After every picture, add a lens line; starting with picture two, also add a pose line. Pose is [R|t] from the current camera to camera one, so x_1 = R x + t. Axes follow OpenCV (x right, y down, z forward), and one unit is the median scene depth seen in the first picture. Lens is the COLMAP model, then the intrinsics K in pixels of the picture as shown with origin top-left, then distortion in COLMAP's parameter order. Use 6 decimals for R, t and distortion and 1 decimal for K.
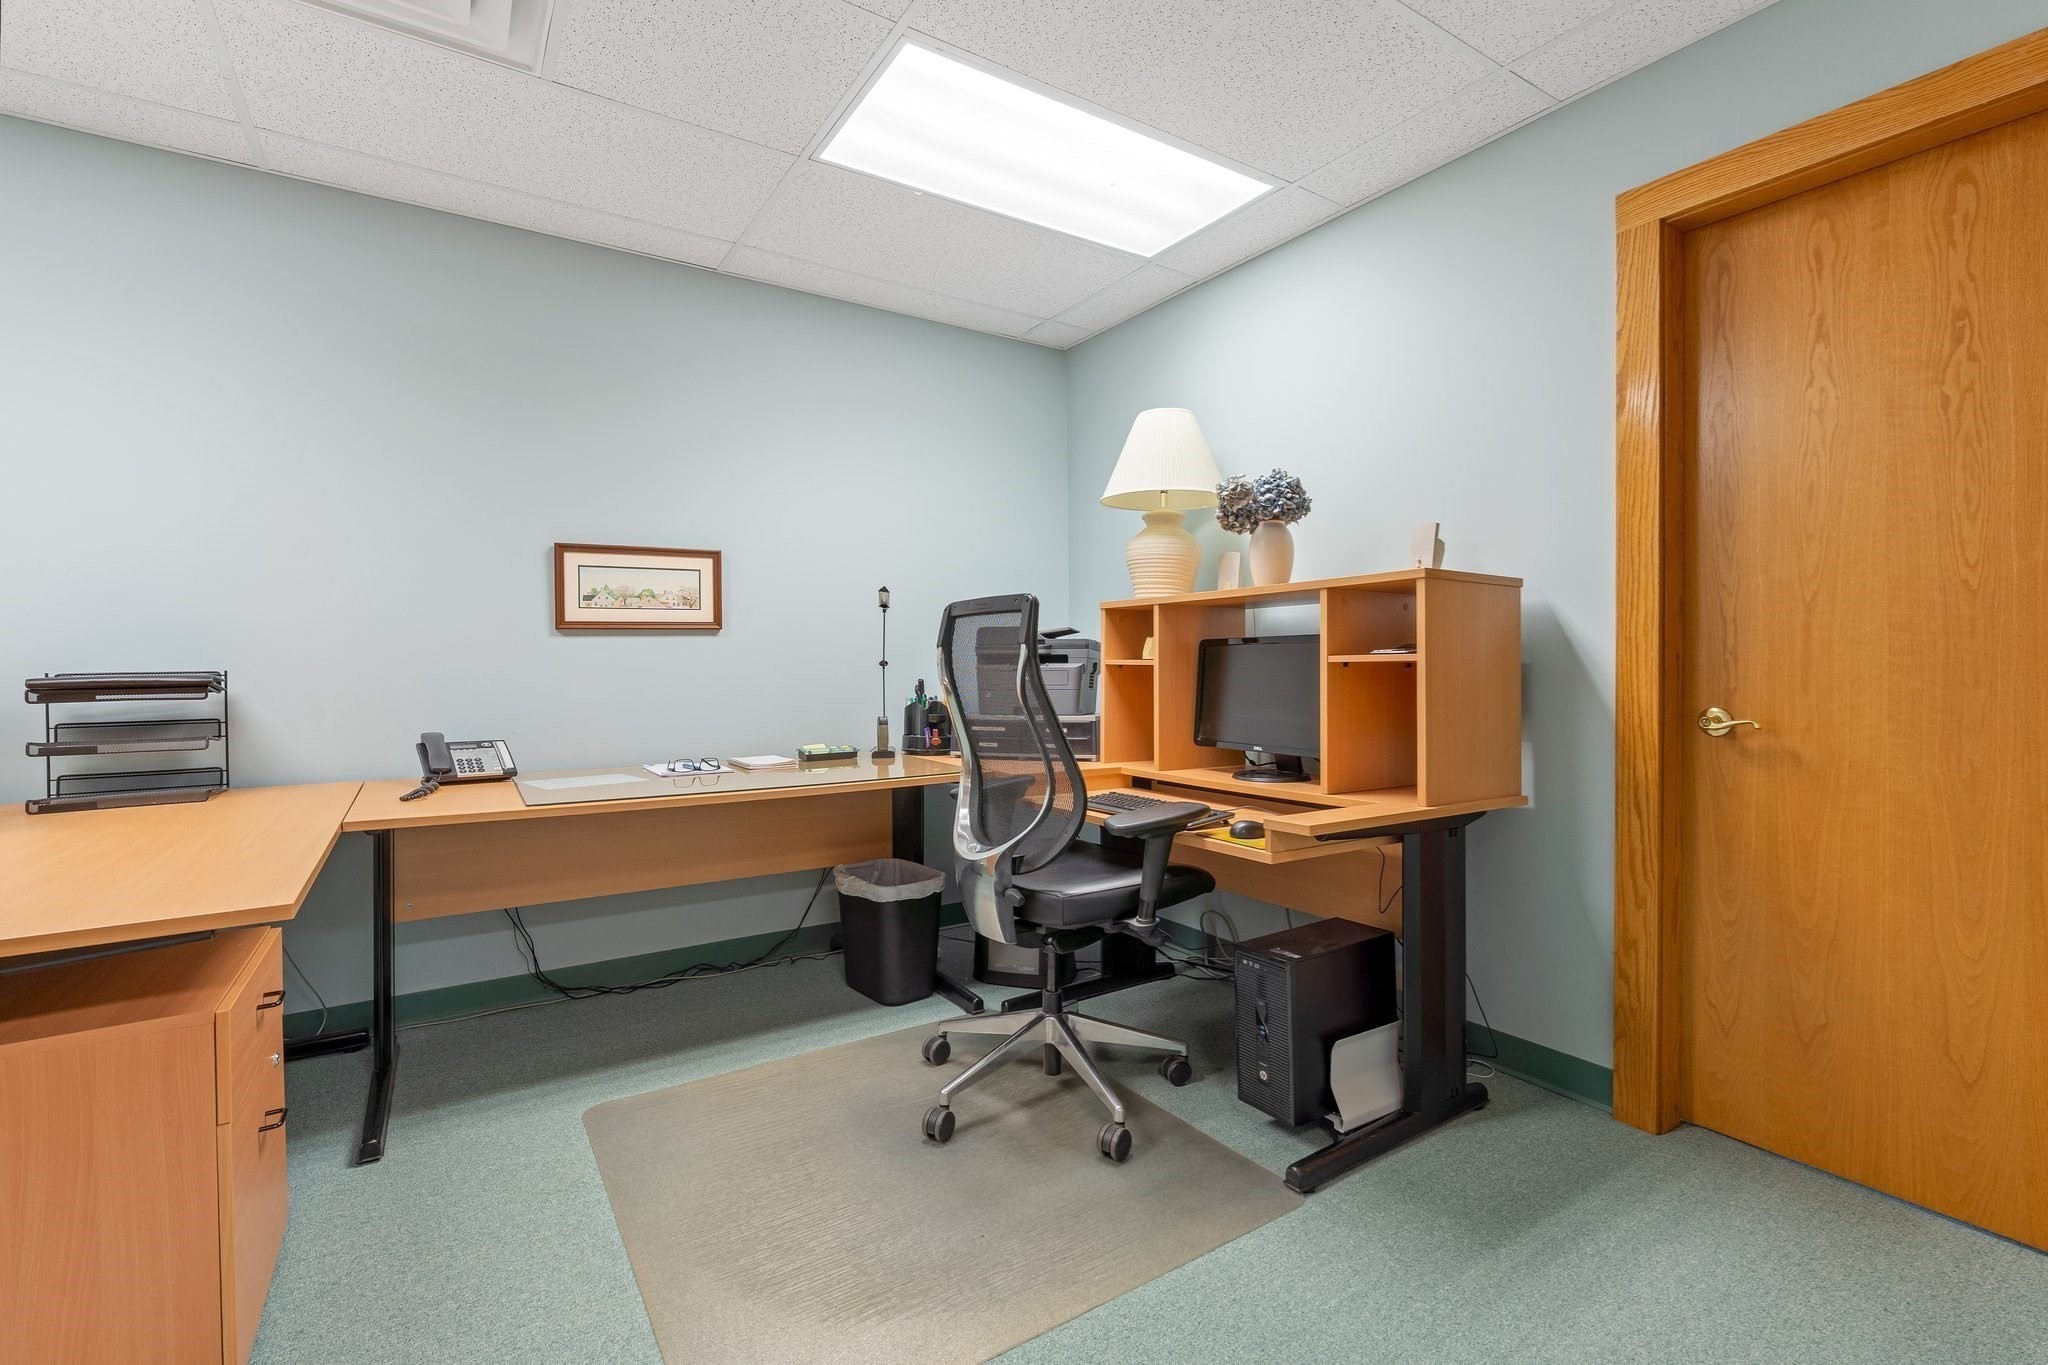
lens RADIAL K [[924.8, 0, 1027.4], [0, 924.8, 674.1], [0, 0, 1]] dist [-0.004075, -0.000342]
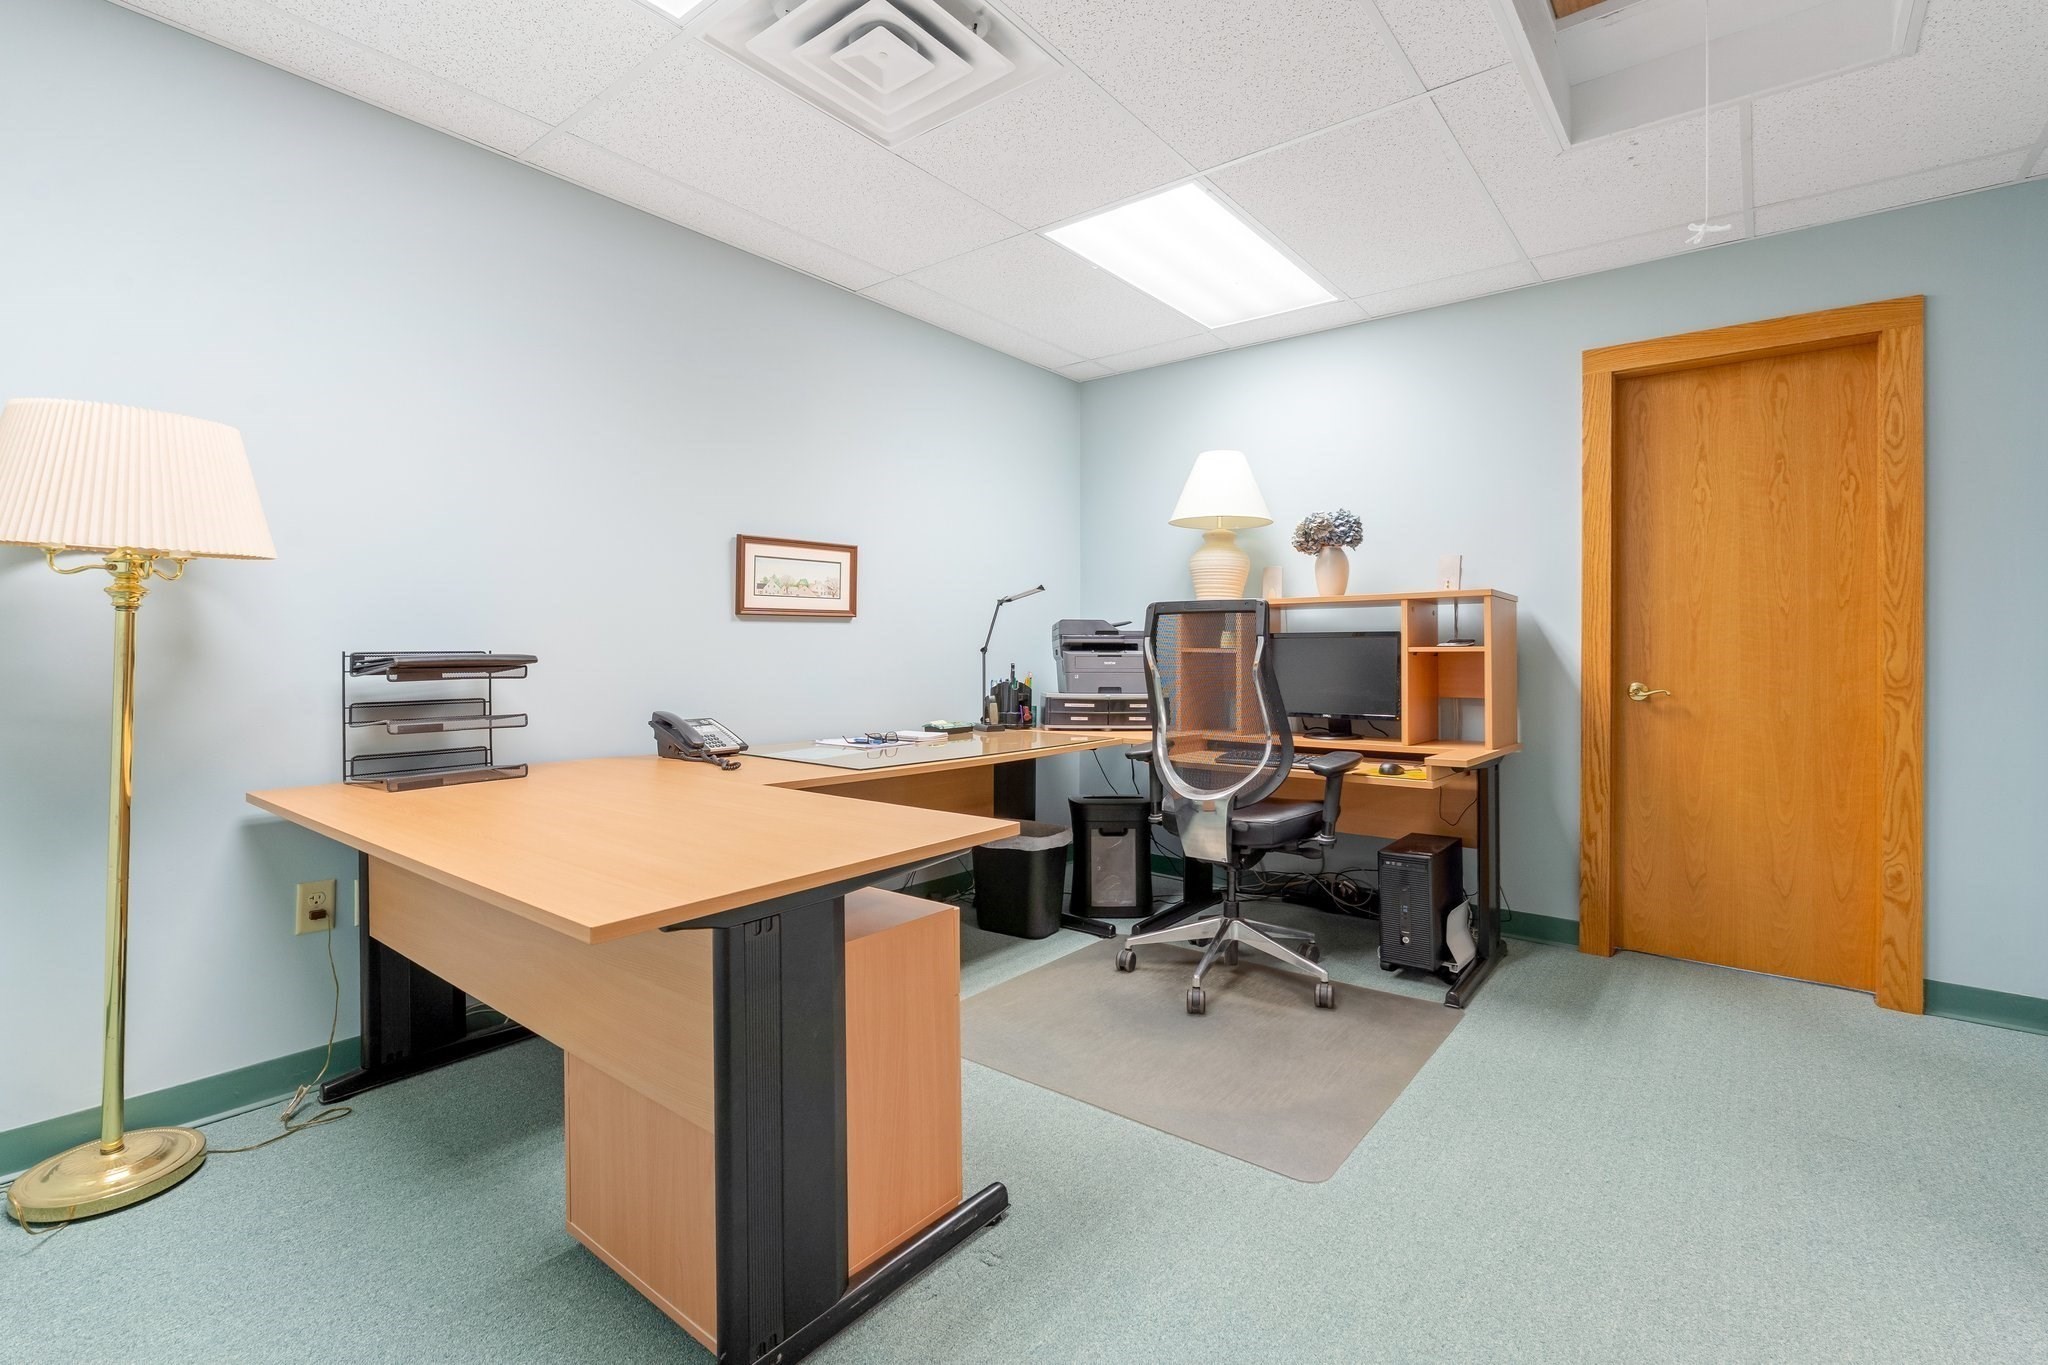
lens RADIAL K [[924.8, 0, 1061.0], [0, 924.8, 653.6], [0, 0, 1]] dist [-0.004075, -0.000342]
pose [[0.947903, 0.008243, 0.318453, -0.669267], [-0.004978, 0.999926, -0.011065, 0.008721], [-0.318520, 0.008904, 0.947874, -0.179230]]
